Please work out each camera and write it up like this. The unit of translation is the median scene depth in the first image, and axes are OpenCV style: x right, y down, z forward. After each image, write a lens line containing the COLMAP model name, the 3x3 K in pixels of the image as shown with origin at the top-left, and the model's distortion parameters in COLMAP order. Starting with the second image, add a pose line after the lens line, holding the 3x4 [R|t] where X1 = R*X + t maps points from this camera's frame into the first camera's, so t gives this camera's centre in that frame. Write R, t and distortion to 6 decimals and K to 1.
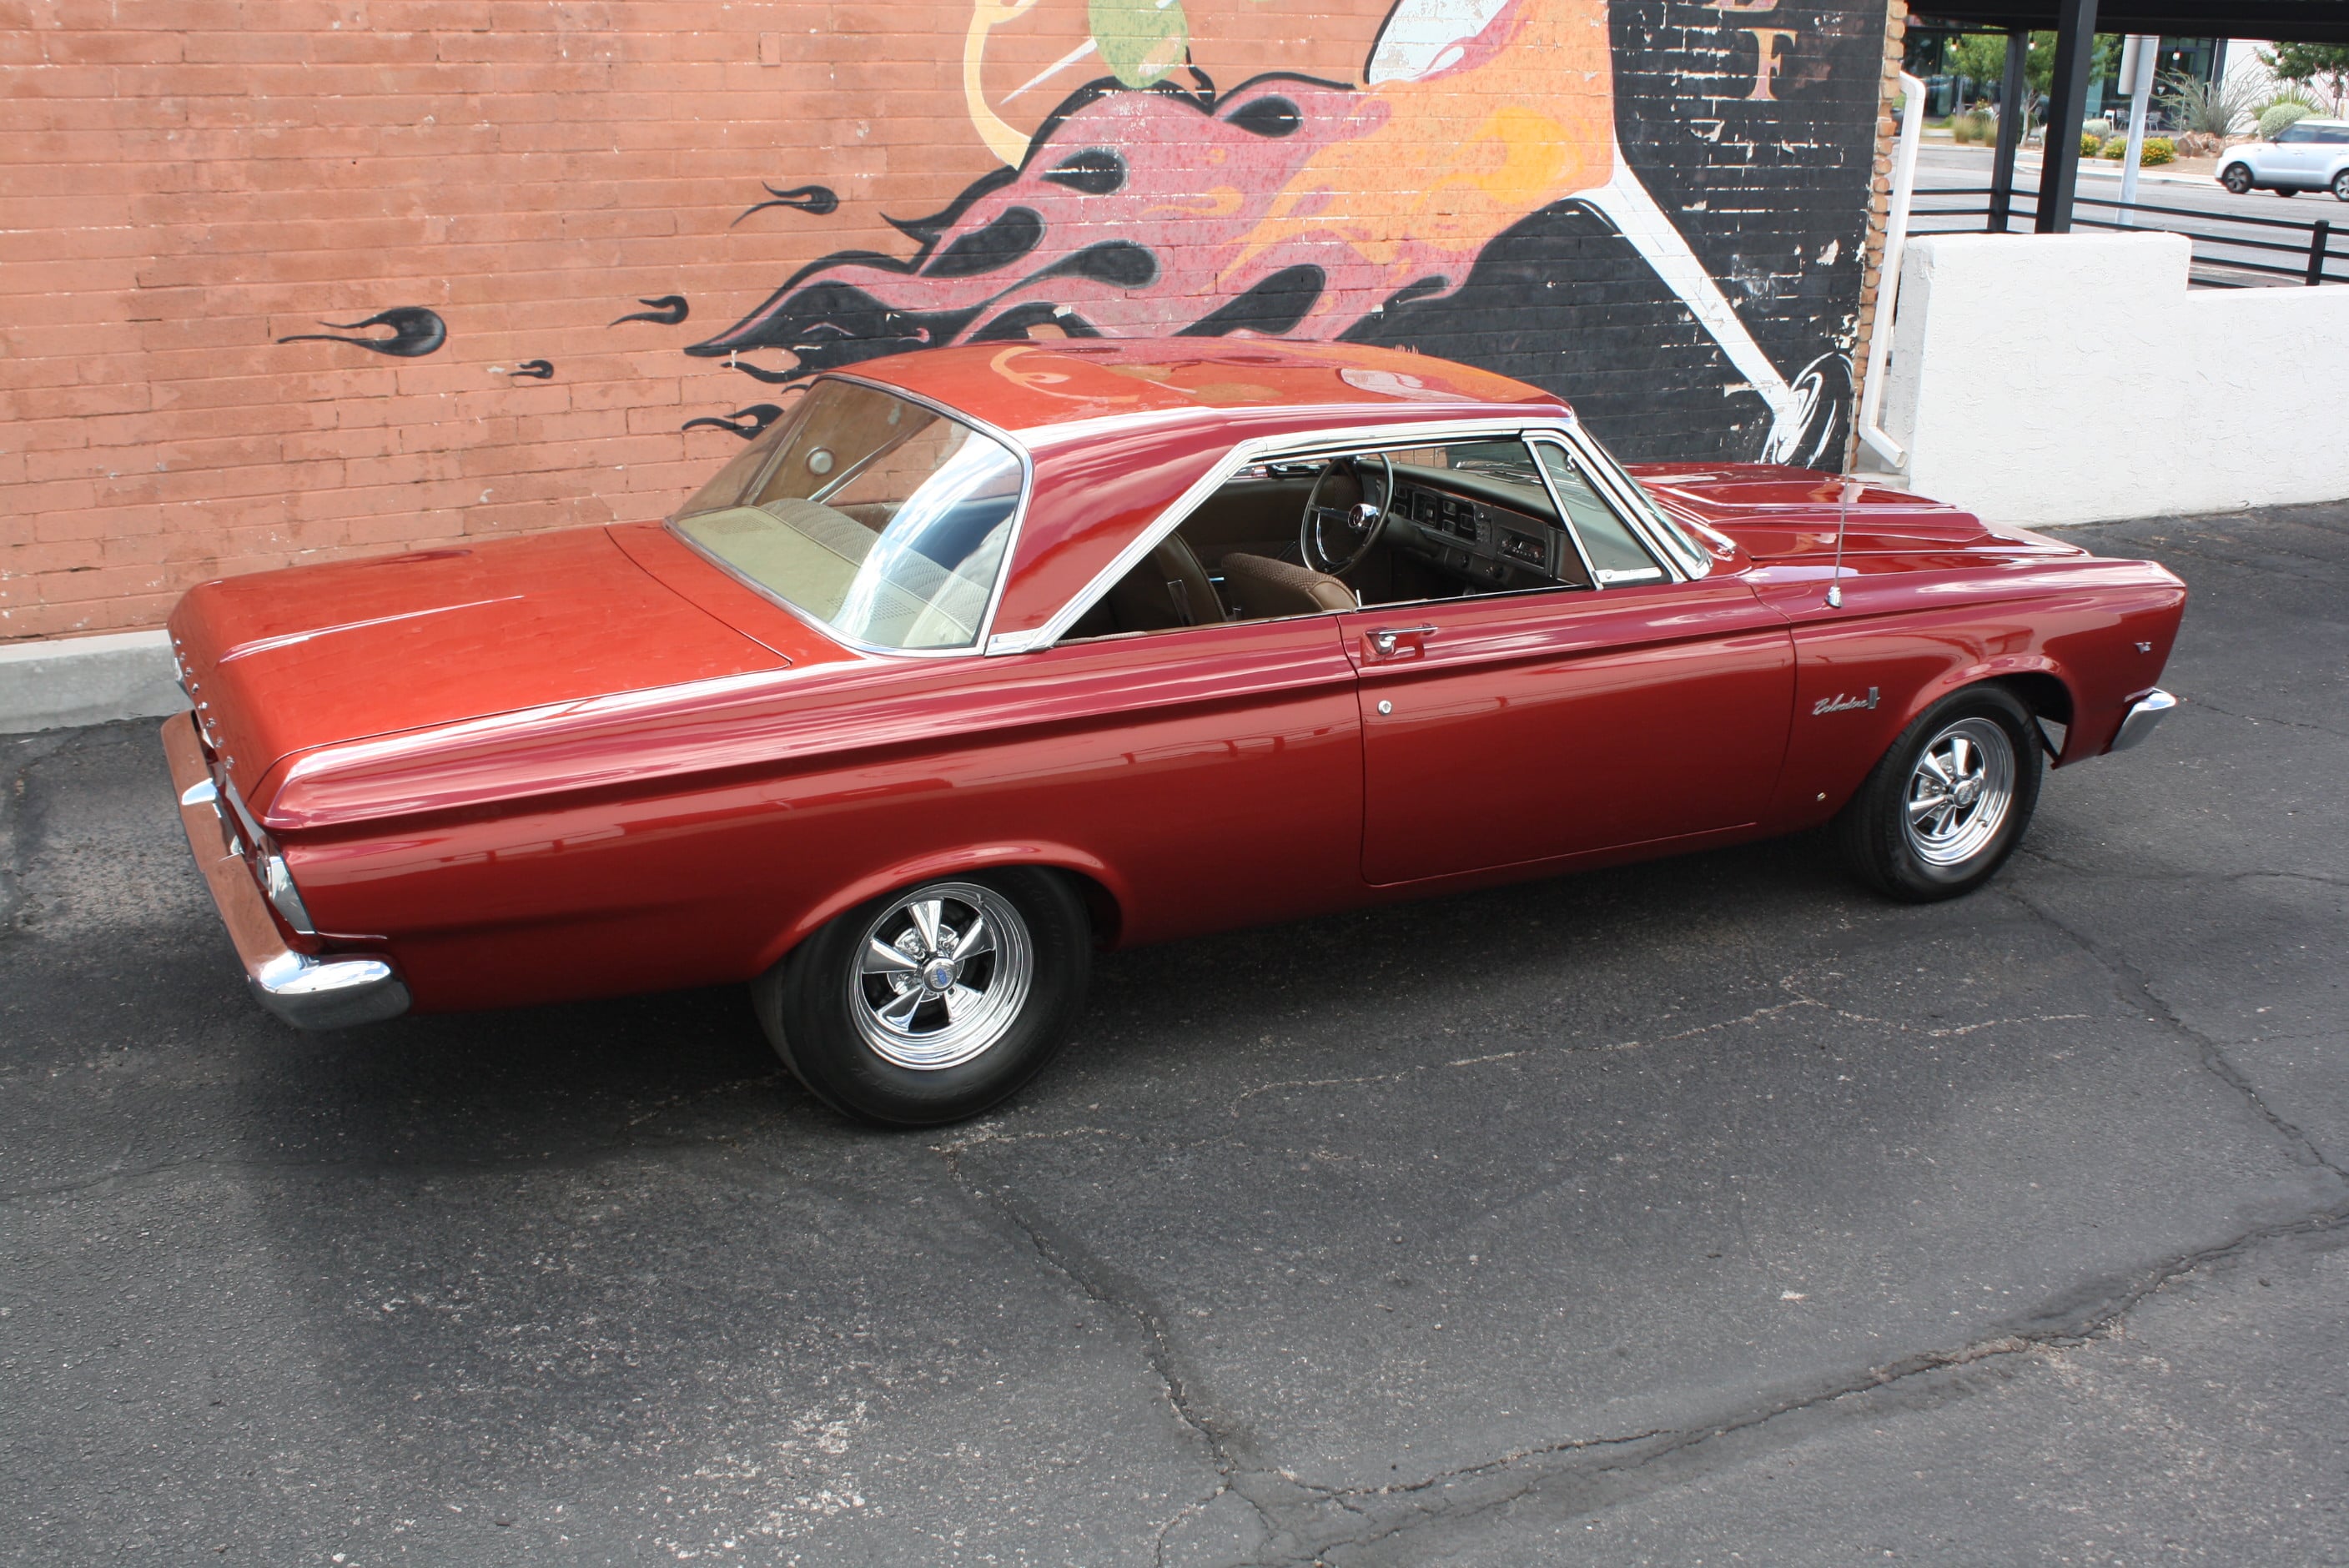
lens RADIAL K [[2318.2, 0, 1179.6], [0, 2318.2, 744.3], [0, 0, 1]] dist [-0.140594, 0.159120]
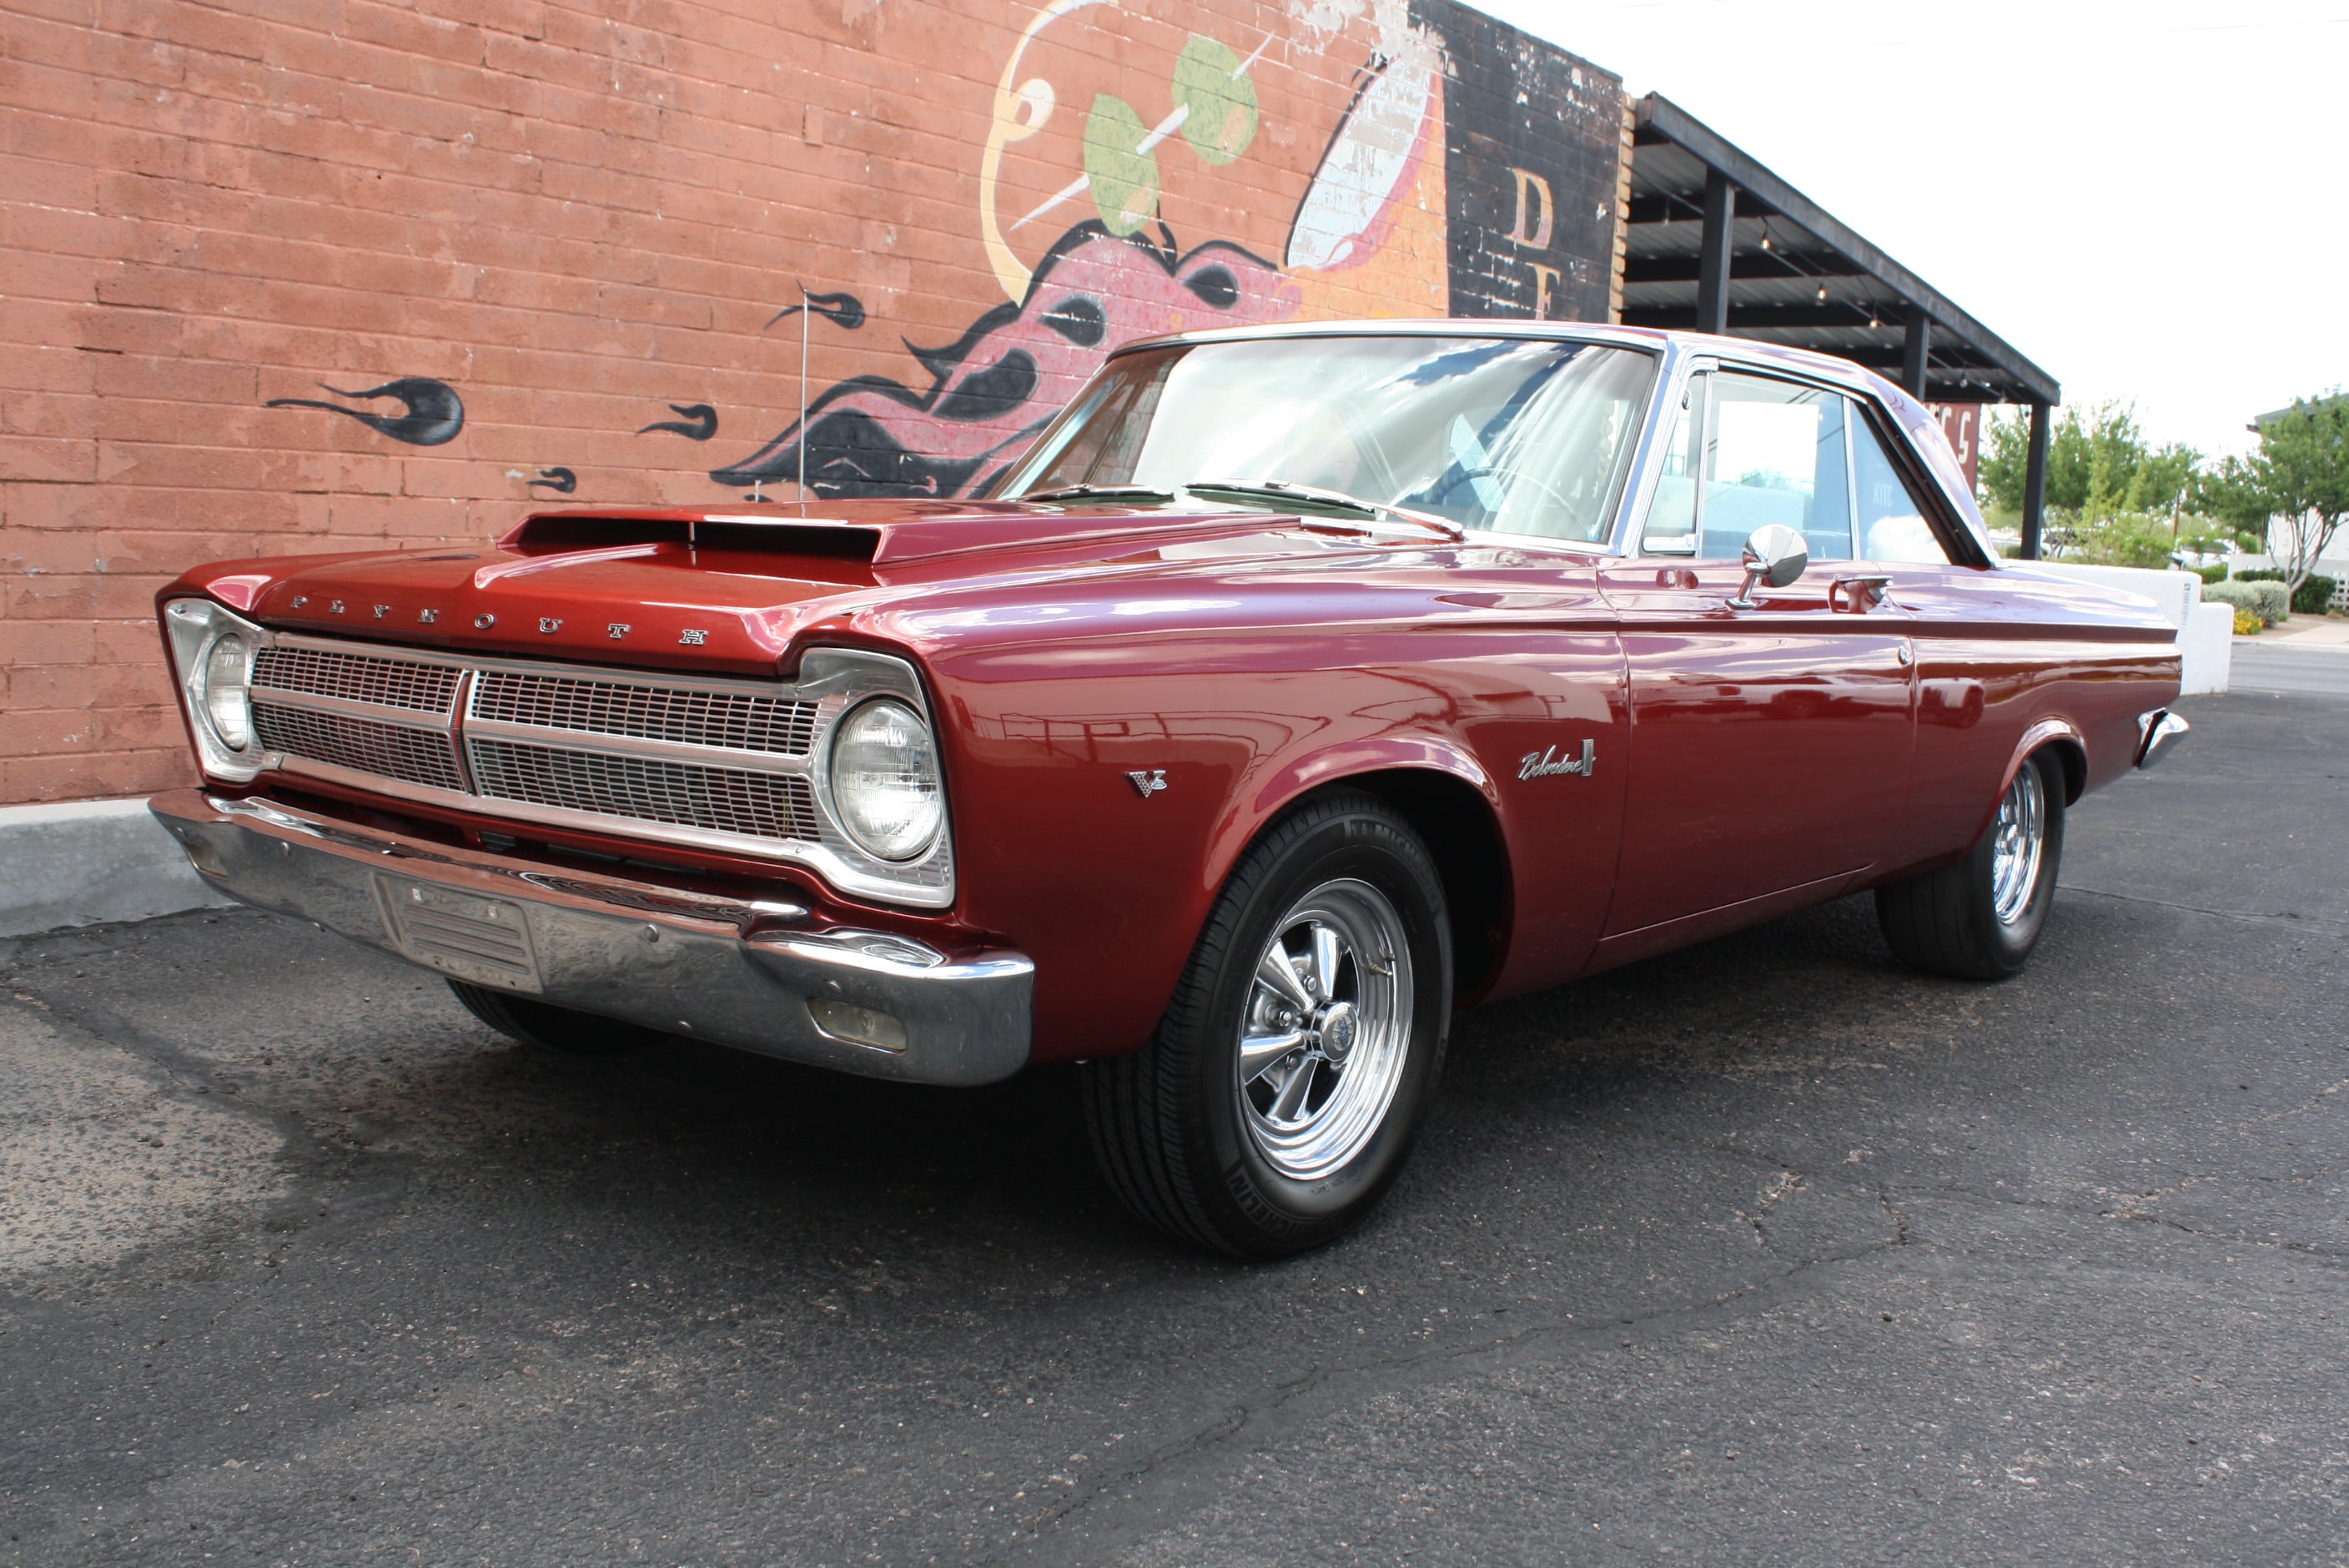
lens RADIAL K [[2183.0, 0, 1190.2], [0, 2183.0, 758.3], [0, 0, 1]] dist [-0.149552, 0.153654]
pose [[0.906248, -0.020373, 0.422256, -0.380514], [0.097405, 0.982026, -0.161669, 0.063633], [-0.411373, 0.187642, 0.891943, 0.272550]]
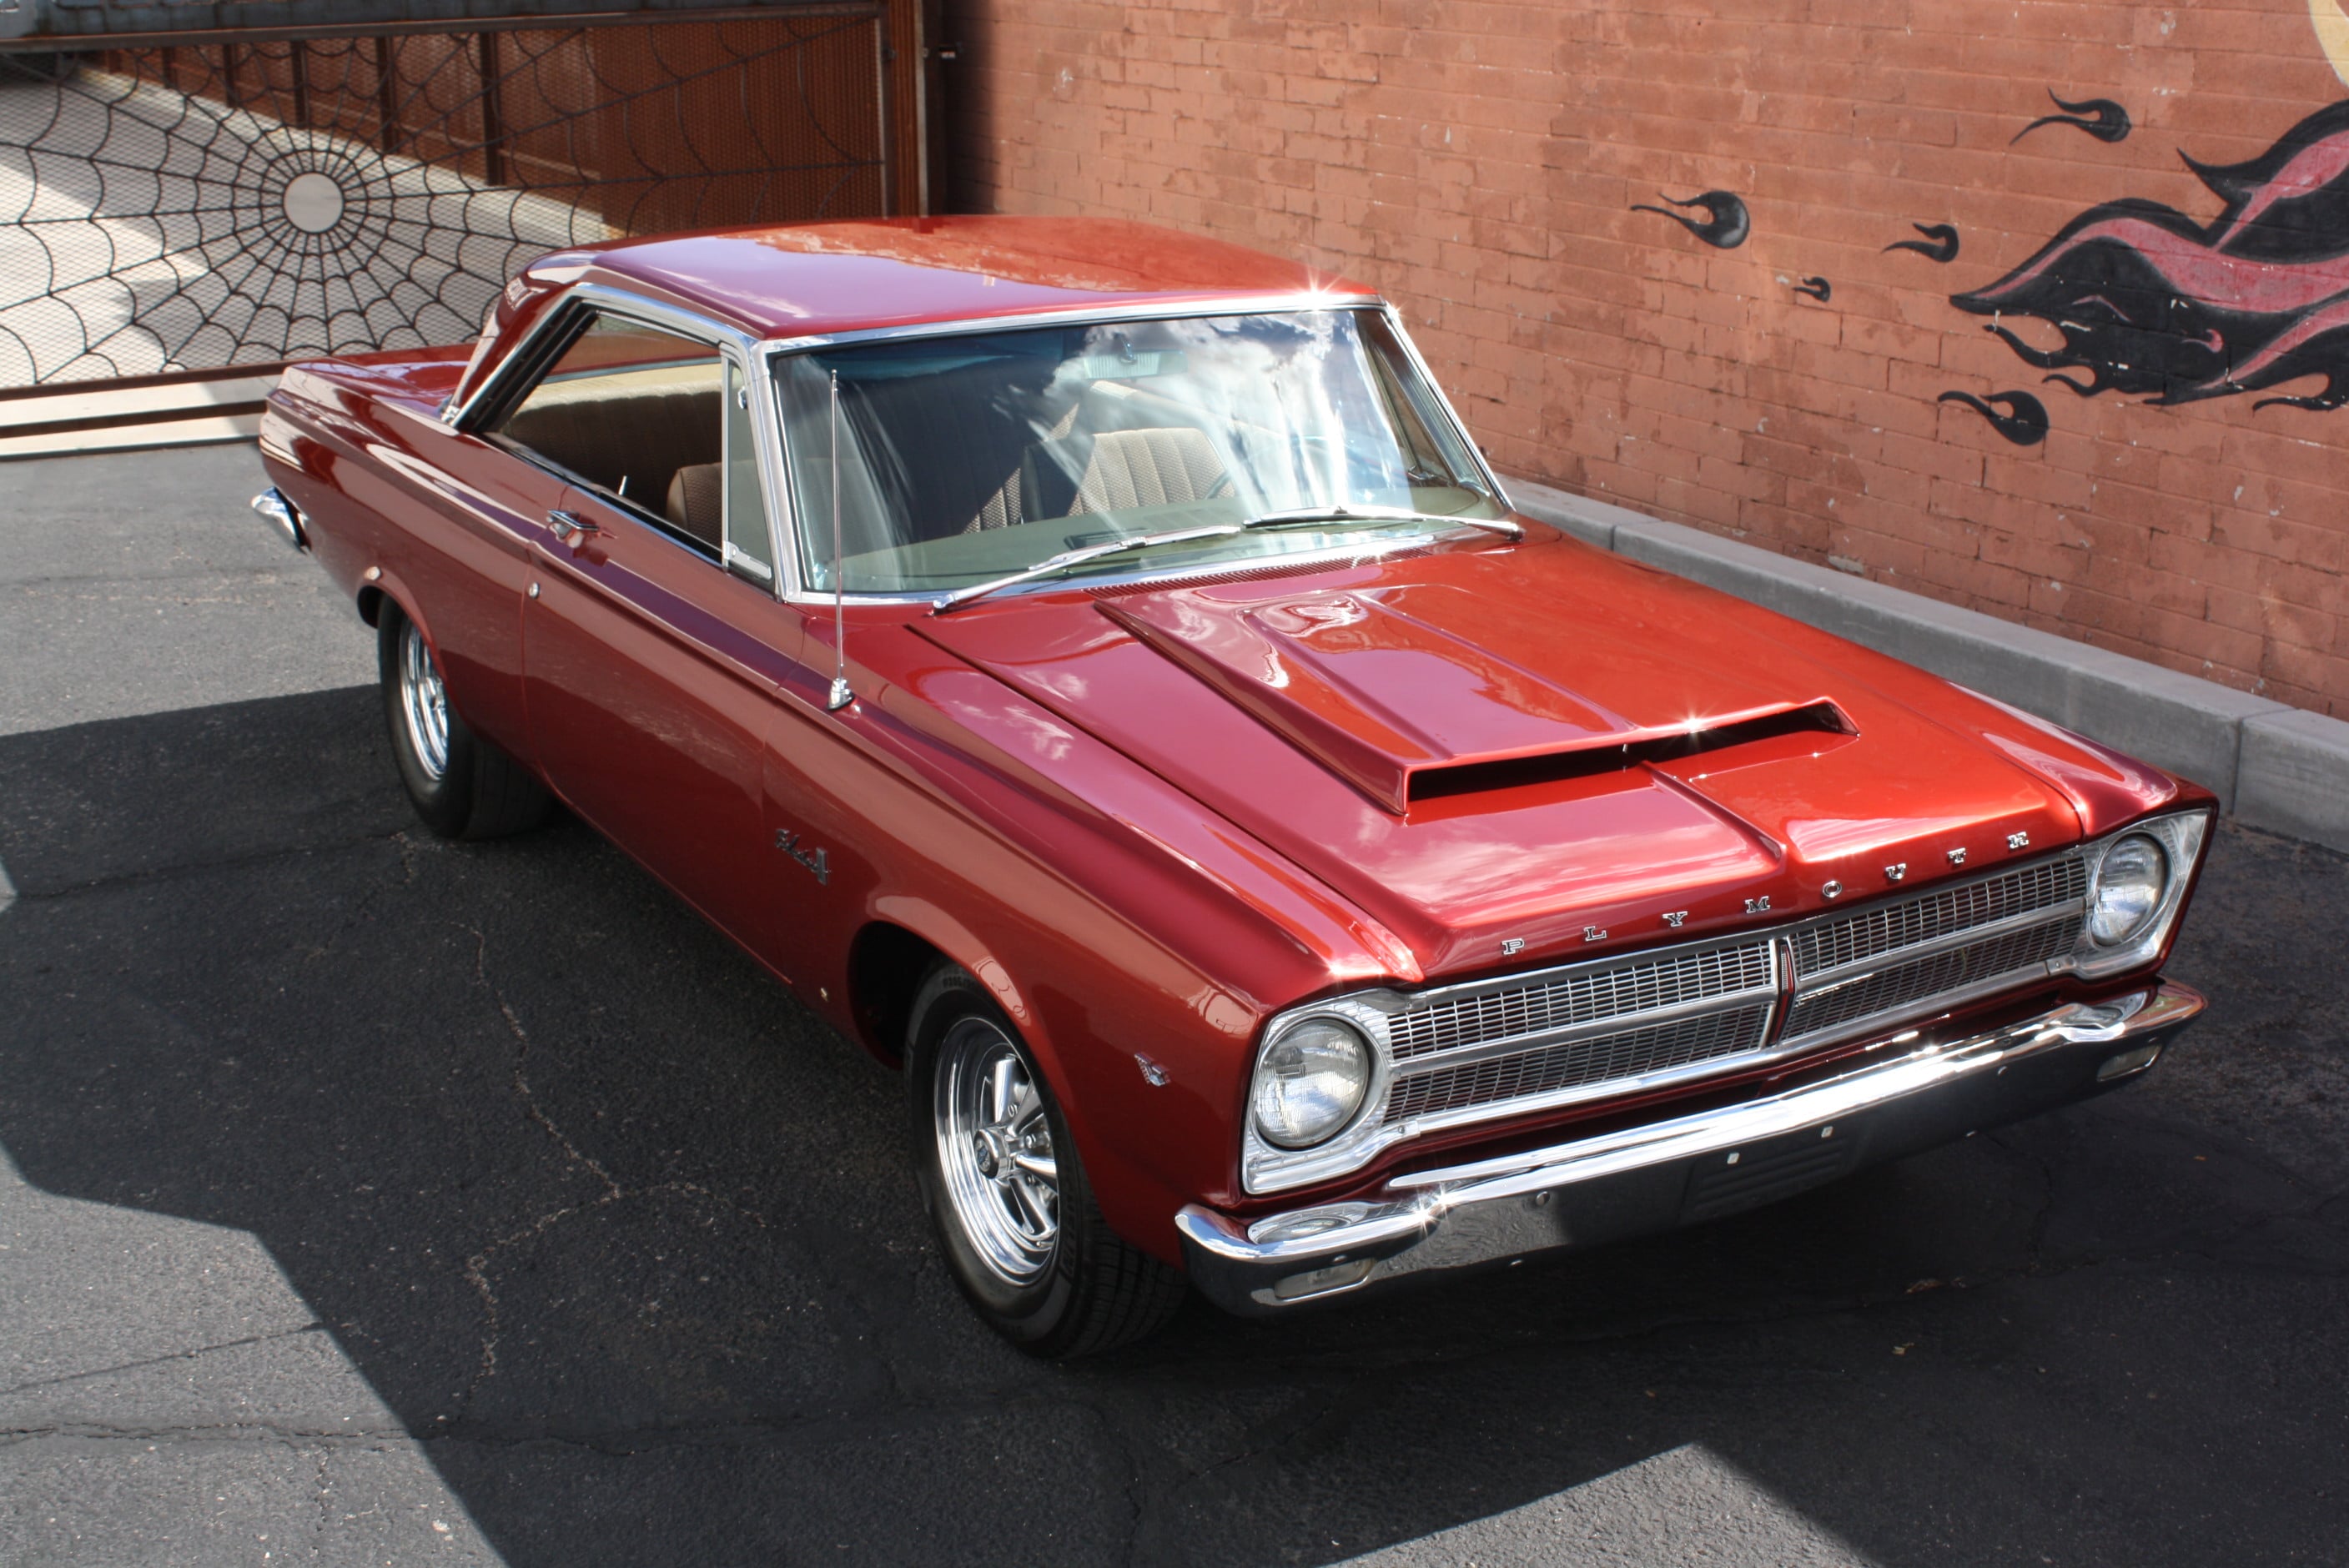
lens RADIAL K [[2939.1, 0, 1212.6], [0, 2939.1, 769.8], [0, 0, 1]] dist [-0.084958, 0.126582]
pose [[0.045409, 0.273084, -0.960918, 0.744448], [-0.302673, 0.920457, 0.247283, -0.191180], [0.952012, 0.279615, 0.124452, 0.680972]]
